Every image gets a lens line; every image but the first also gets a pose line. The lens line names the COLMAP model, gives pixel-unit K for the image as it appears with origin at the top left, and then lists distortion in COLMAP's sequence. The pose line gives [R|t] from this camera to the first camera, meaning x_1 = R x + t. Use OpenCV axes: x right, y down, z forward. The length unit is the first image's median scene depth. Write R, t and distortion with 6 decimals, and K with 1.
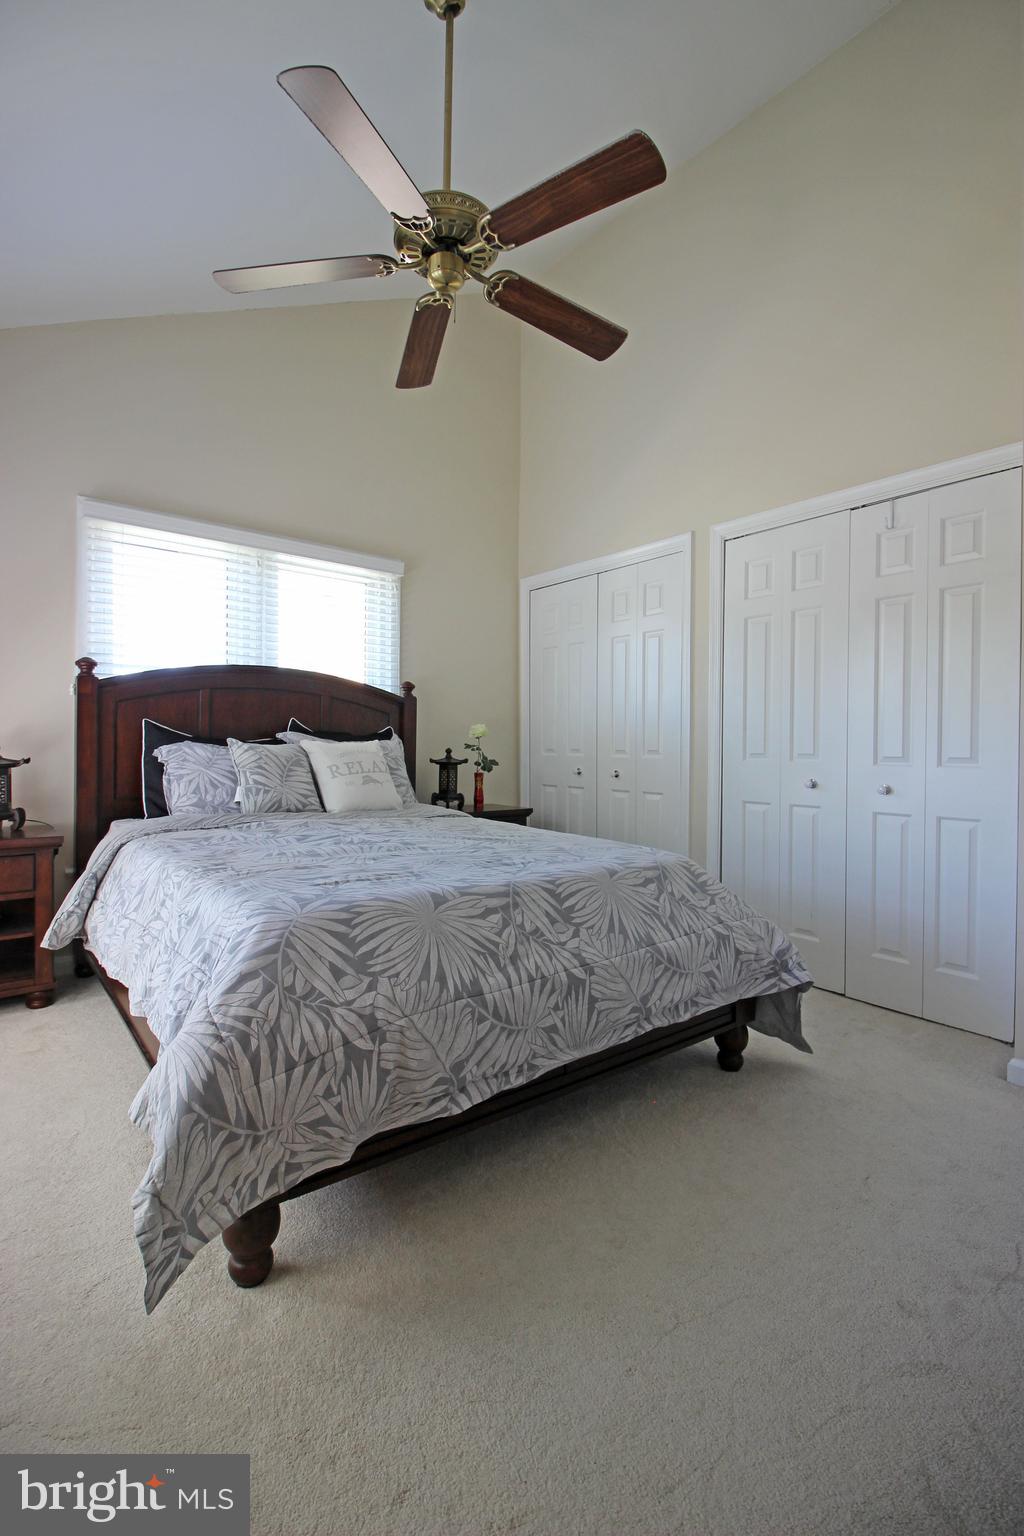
lens RADIAL K [[707.5, 0, 507.4], [0, 707.5, 763.7], [0, 0, 1]] dist [-0.004949, 0.000641]
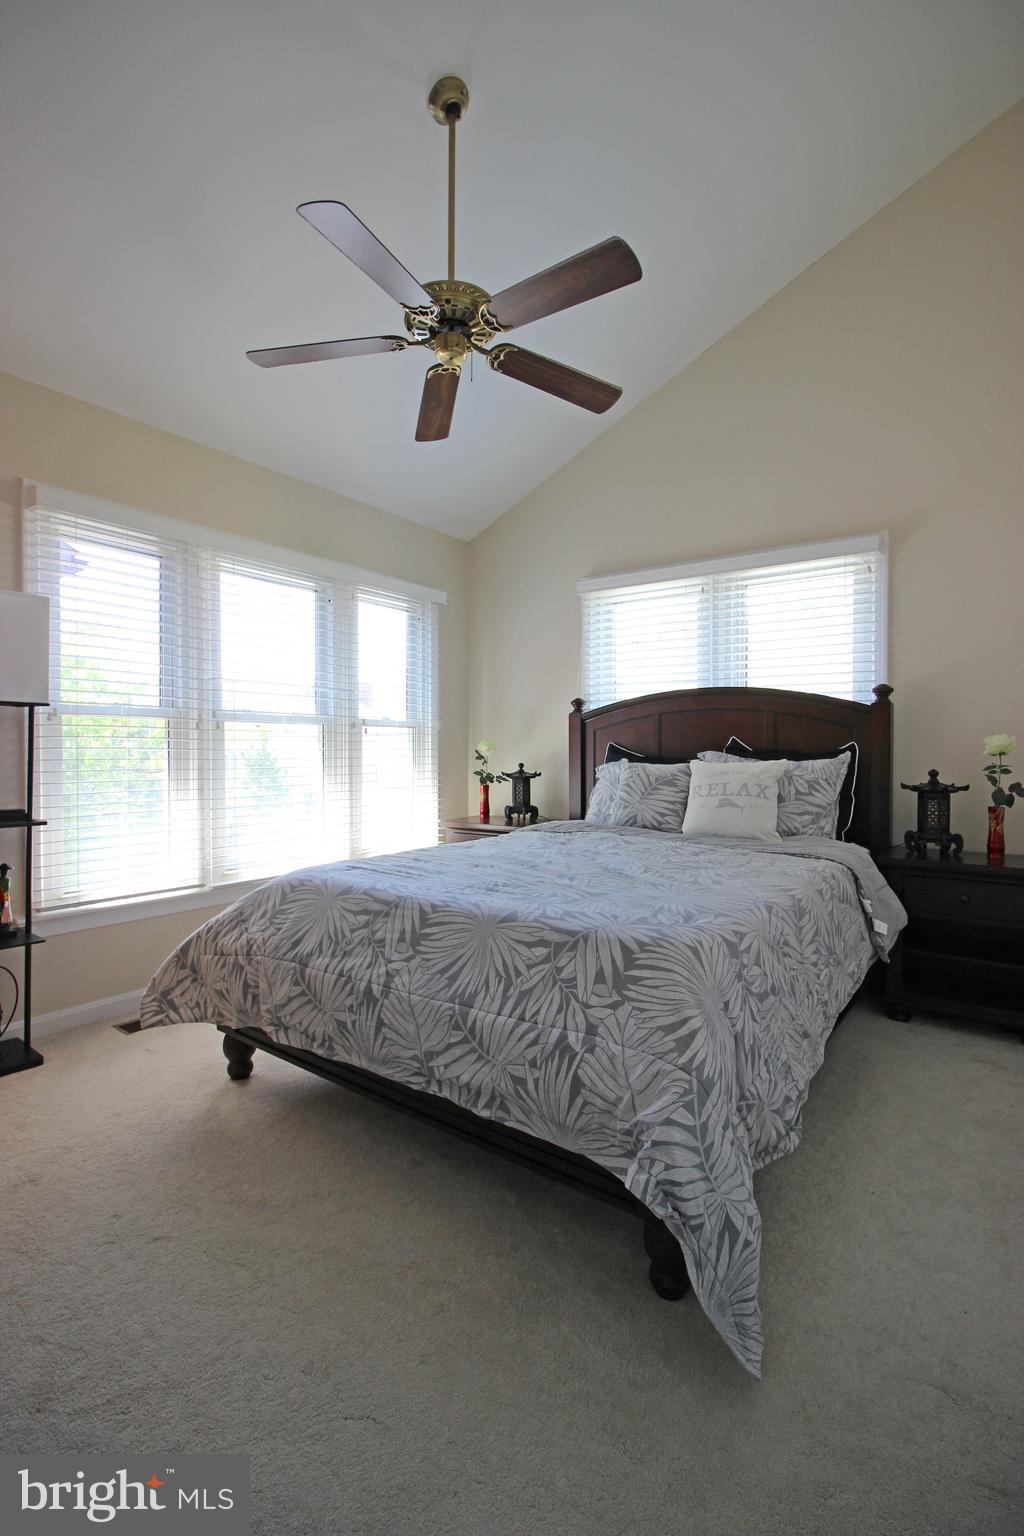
lens RADIAL K [[707.5, 0, 506.6], [0, 707.5, 758.7], [0, 0, 1]] dist [-0.004949, 0.000641]
pose [[0.260895, 0.001186, -0.965367, 0.941268], [-0.023554, 0.999709, -0.005138, -0.036230], [0.965080, 0.024079, 0.260847, 0.736208]]
